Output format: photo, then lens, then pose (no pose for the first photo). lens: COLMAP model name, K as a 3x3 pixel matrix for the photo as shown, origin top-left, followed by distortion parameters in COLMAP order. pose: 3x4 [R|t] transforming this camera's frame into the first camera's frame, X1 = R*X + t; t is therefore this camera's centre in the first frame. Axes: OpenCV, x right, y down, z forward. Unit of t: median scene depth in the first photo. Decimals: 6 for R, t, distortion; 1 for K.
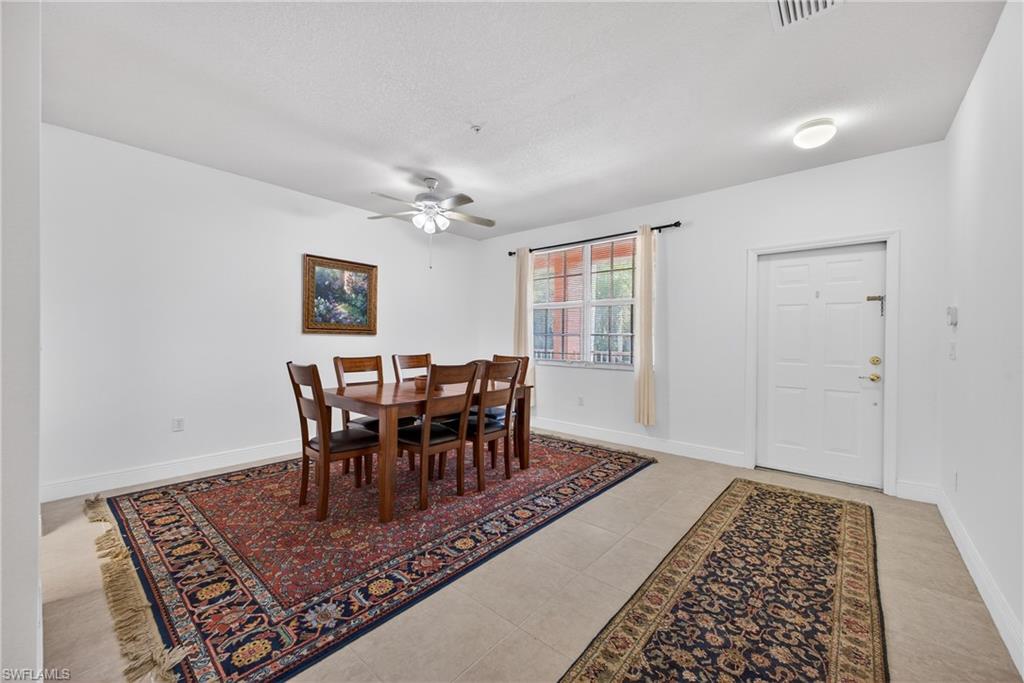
lens RADIAL K [[401.7, 0, 516.7], [0, 401.7, 340.6], [0, 0, 1]] dist [-0.001589, -0.000158]
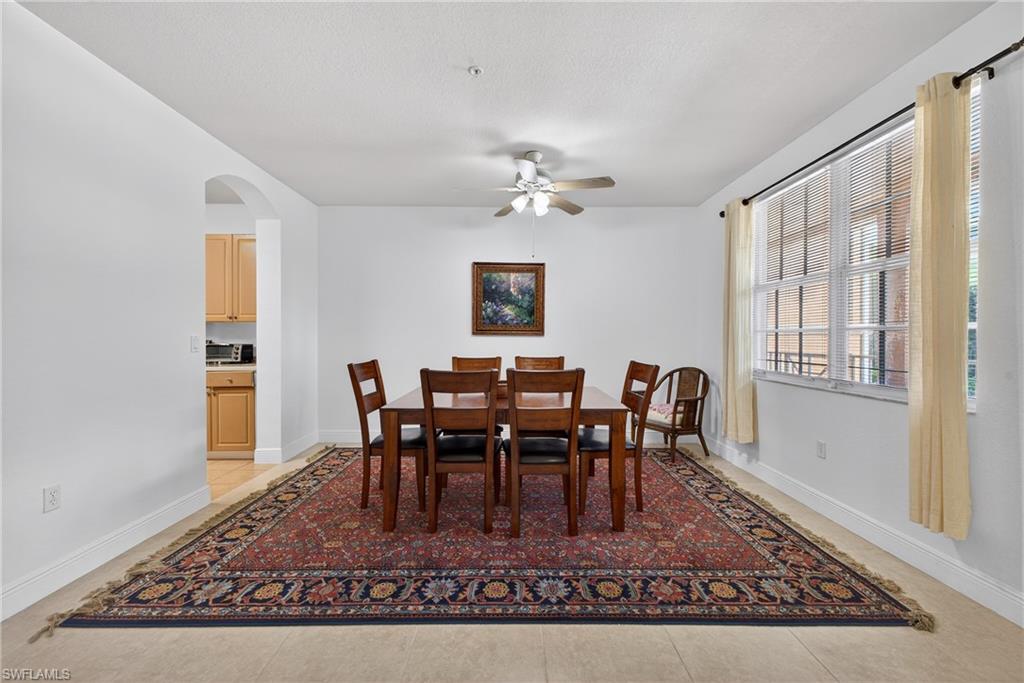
lens RADIAL K [[394.4, 0, 510.7], [0, 394.4, 360.9], [0, 0, 1]] dist [0.007297, 0.000113]
pose [[0.644698, 0.051581, -0.762695, 0.402284], [0.004363, 0.997456, 0.071146, -0.027017], [0.764425, -0.049195, 0.642833, 0.413157]]
